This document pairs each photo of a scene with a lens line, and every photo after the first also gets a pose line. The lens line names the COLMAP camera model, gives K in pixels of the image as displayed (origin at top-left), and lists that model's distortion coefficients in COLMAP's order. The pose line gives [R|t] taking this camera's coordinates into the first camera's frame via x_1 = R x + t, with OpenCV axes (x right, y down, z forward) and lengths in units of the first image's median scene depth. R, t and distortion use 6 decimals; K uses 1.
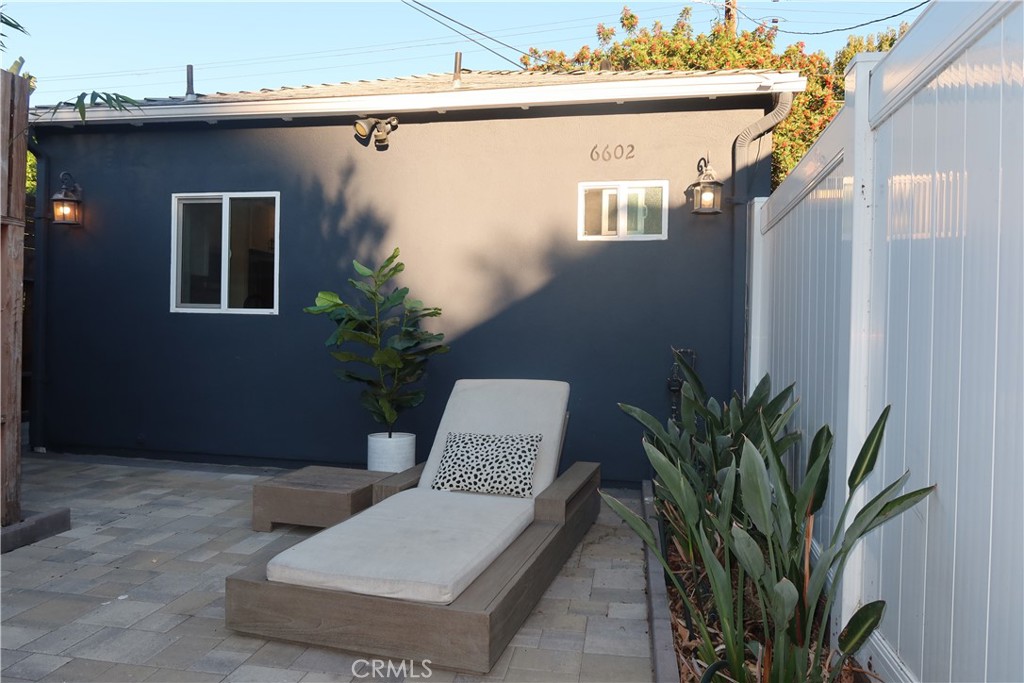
lens RADIAL K [[699.9, 0, 514.3], [0, 699.9, 336.3], [0, 0, 1]] dist [-0.029236, 0.001639]
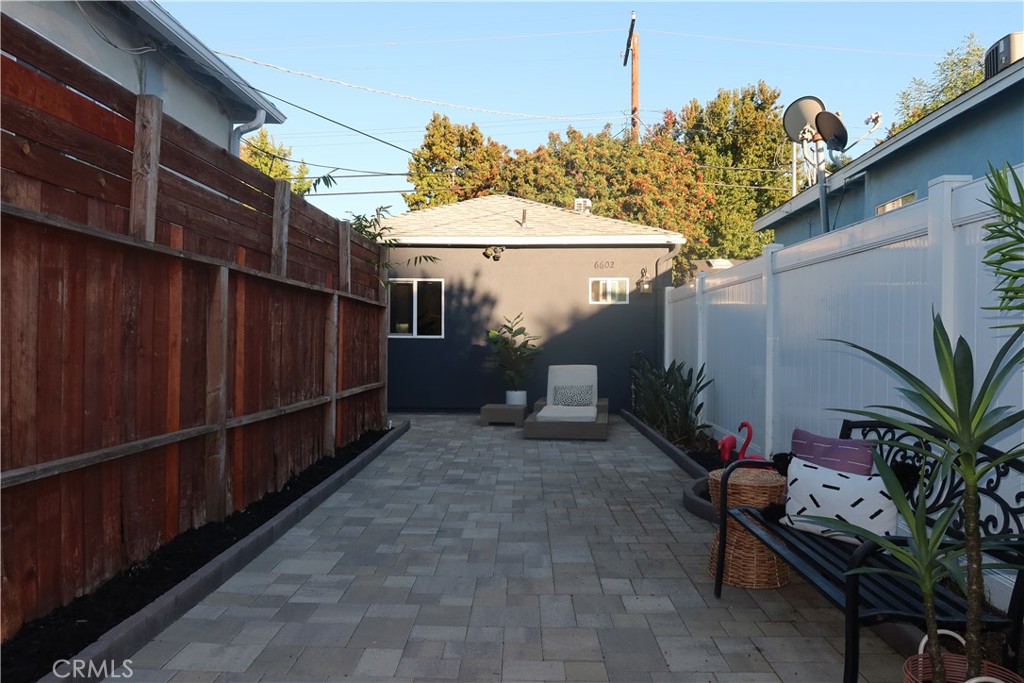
lens RADIAL K [[699.9, 0, 515.6], [0, 699.9, 343.4], [0, 0, 1]] dist [-0.029236, 0.001639]
pose [[0.987799, -0.015254, 0.154988, -0.490246], [0.014987, 0.999884, 0.002886, -0.020392], [-0.155014, -0.000528, 0.987912, -1.173702]]
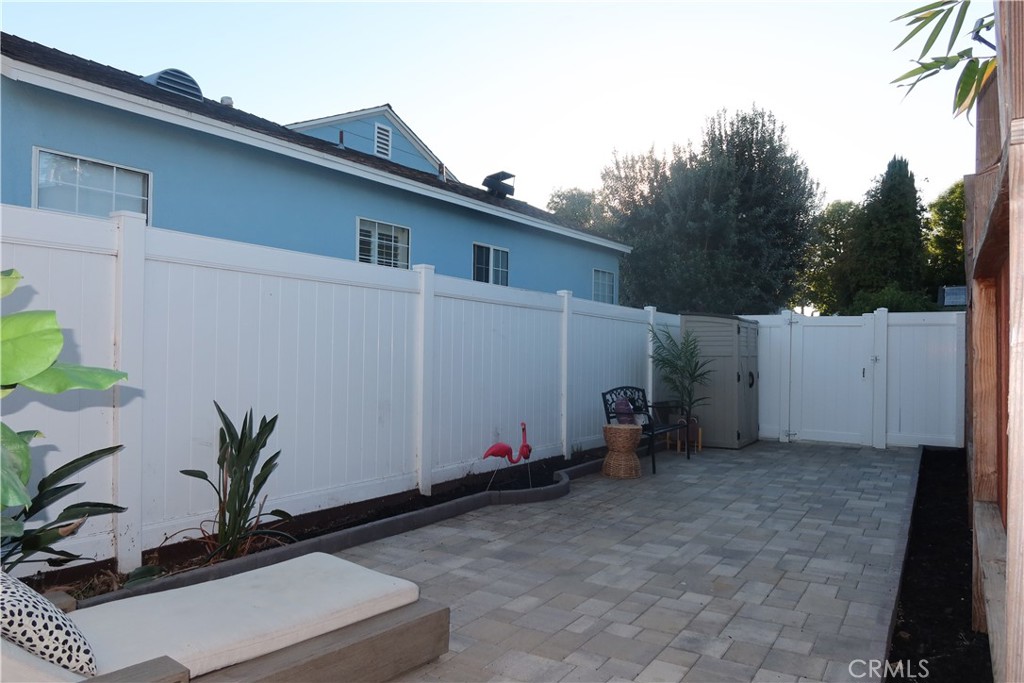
lens RADIAL K [[699.9, 0, 514.1], [0, 699.9, 342.5], [0, 0, 1]] dist [-0.029236, 0.001639]
pose [[-0.927900, -0.026639, 0.371876, -0.472129], [-0.028695, 0.999588, 0.000005, -0.048771], [-0.371723, -0.010666, -0.928282, 1.017099]]
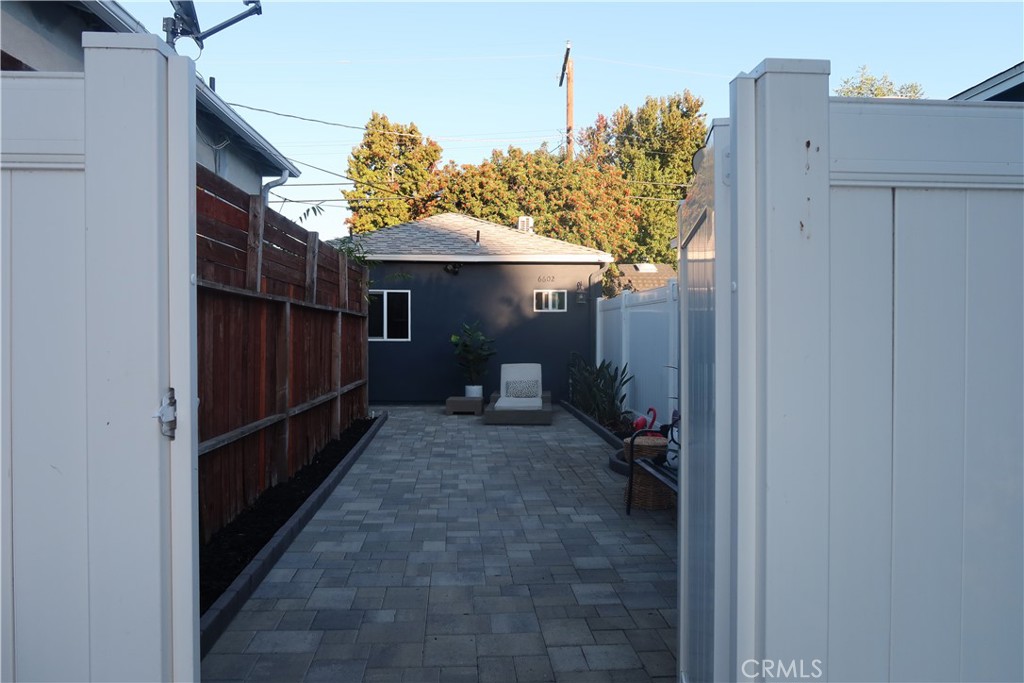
lens RADIAL K [[699.9, 0, 511.4], [0, 699.9, 343.7], [0, 0, 1]] dist [-0.029236, 0.001639]
pose [[0.970236, -0.022068, 0.241153, -0.635090], [0.018690, 0.999693, 0.016287, -0.059819], [-0.241438, -0.011295, 0.970351, -1.561680]]
